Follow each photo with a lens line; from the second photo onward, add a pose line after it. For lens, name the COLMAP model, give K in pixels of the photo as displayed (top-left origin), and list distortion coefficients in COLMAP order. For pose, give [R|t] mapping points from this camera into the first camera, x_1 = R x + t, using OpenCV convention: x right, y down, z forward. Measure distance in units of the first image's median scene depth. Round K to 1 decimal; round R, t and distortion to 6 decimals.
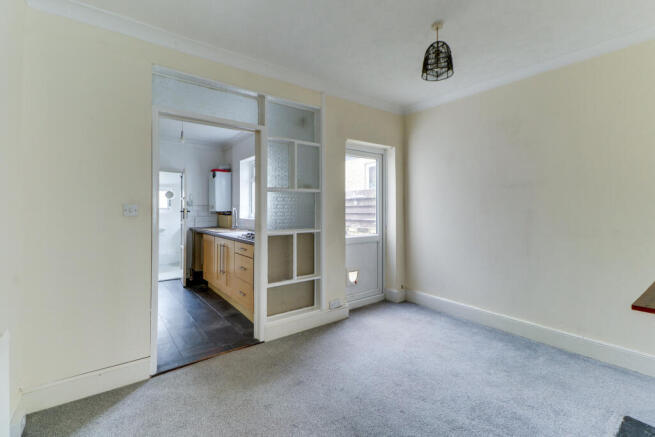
lens RADIAL K [[299.6, 0, 327.0], [0, 299.6, 213.9], [0, 0, 1]] dist [0.000899, 0.000112]
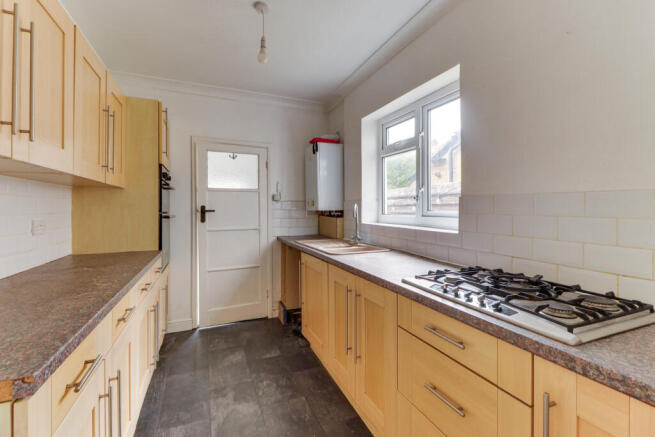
lens RADIAL K [[299.6, 0, 327.1], [0, 299.6, 219.5], [0, 0, 1]] dist [0.000899, 0.000112]
pose [[0.967873, 0.008594, -0.251294, -0.204731], [-0.001167, 0.999559, 0.029689, -0.008524], [0.251438, -0.028442, 0.967455, 0.431360]]
